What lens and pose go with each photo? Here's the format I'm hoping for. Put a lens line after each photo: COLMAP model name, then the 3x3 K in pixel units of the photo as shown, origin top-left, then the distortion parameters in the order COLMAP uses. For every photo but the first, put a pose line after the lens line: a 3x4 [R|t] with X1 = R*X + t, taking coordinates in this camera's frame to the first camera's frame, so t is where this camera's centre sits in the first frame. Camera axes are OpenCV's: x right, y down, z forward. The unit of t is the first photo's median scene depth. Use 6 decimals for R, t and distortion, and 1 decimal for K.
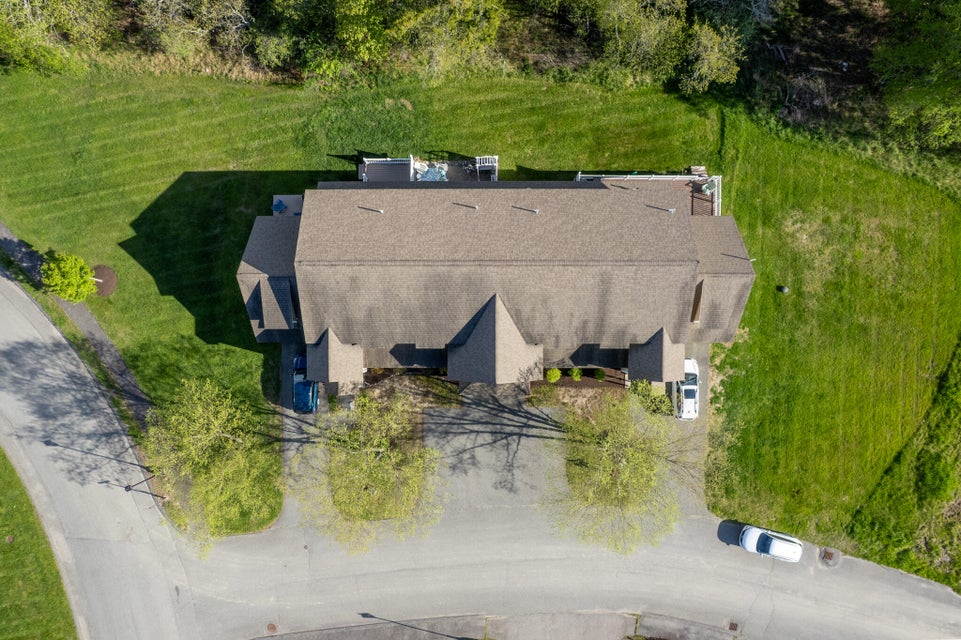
lens RADIAL K [[602.4, 0, 480.5], [0, 602.4, 320.0], [0, 0, 1]] dist [-0.073724, 0.074743]
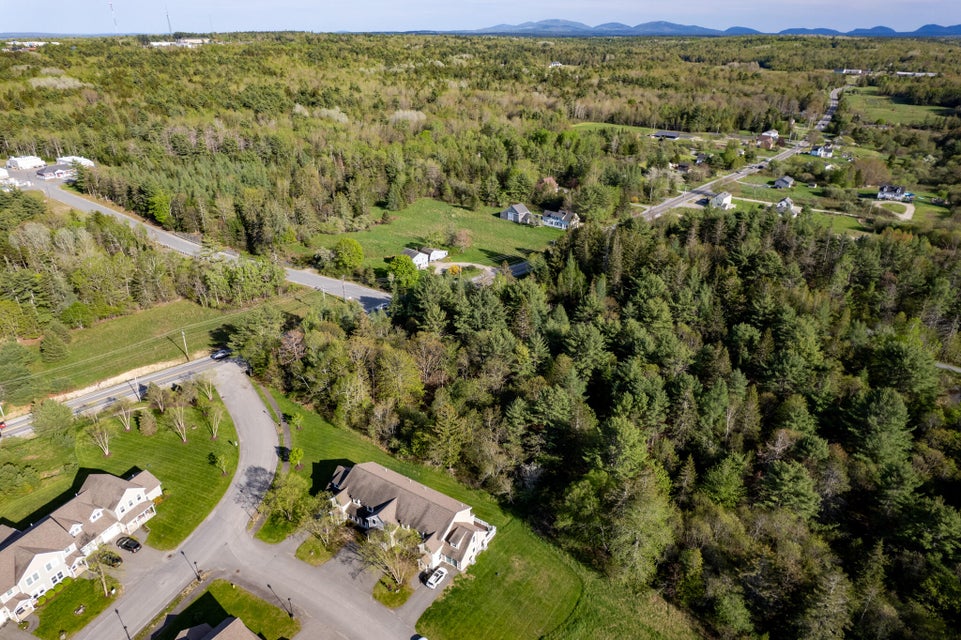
lens RADIAL K [[602.4, 0, 480.5], [0, 602.4, 320.0], [0, 0, 1]] dist [-0.073724, 0.074743]
pose [[0.844022, 0.247486, -0.475791, 1.334417], [-0.536212, 0.372650, -0.757369, 1.408072], [-0.010135, 0.894362, 0.447230, -0.965733]]
